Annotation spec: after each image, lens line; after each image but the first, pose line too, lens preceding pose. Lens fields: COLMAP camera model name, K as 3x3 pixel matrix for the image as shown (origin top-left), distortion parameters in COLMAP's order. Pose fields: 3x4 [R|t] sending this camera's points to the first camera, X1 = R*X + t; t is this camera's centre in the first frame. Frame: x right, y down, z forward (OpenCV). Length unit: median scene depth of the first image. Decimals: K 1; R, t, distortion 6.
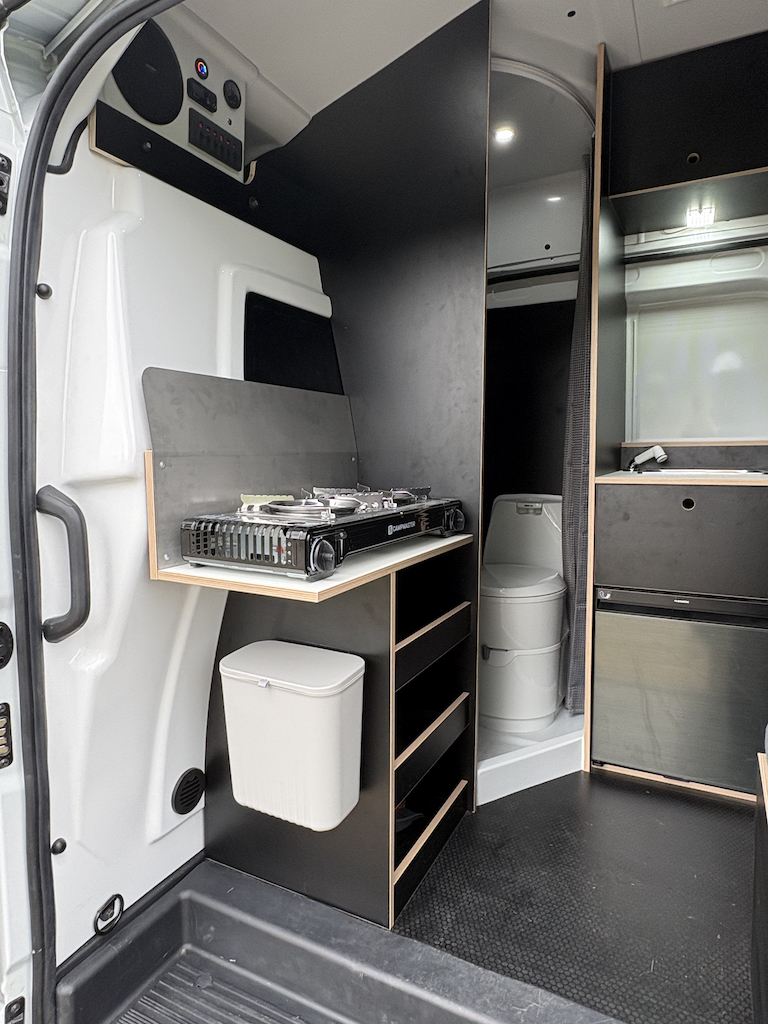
lens RADIAL K [[624.7, 0, 380.3], [0, 624.7, 497.9], [0, 0, 1]] dist [0.003934, 0.002181]
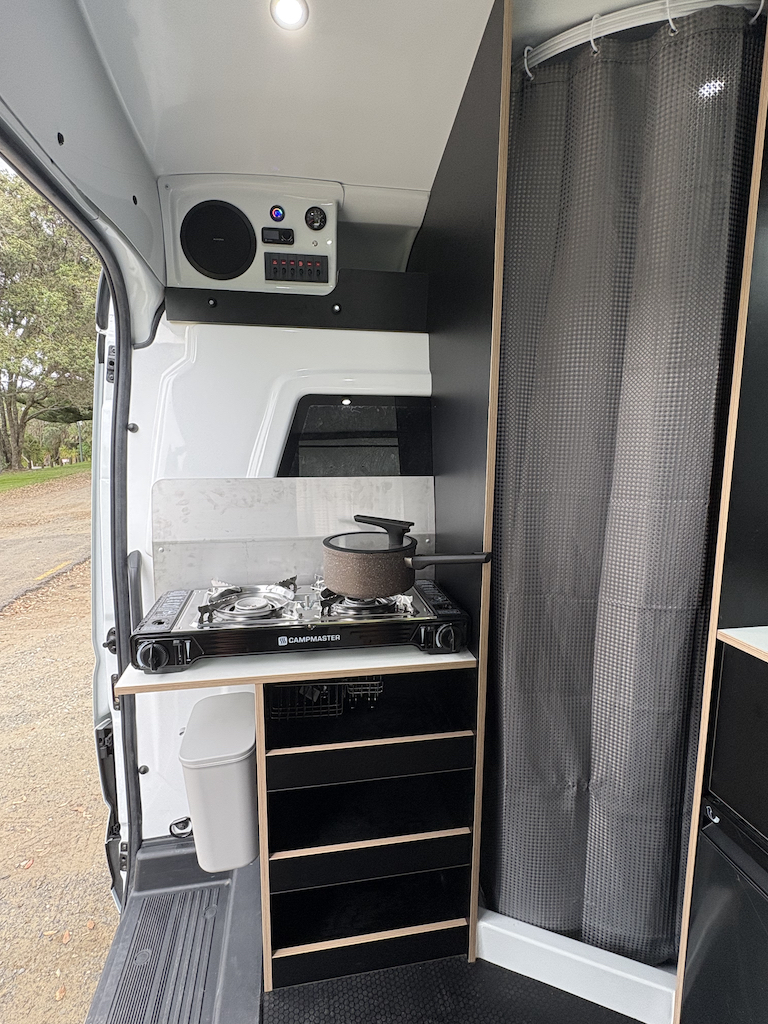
lens RADIAL K [[527.2, 0, 379.5], [0, 527.2, 508.4], [0, 0, 1]] dist [0.002611, -0.001180]
pose [[0.613648, 0.118101, -0.780697, 0.702824], [-0.068565, 0.992986, 0.096322, -0.238905], [0.786597, -0.005579, 0.617441, 0.536733]]
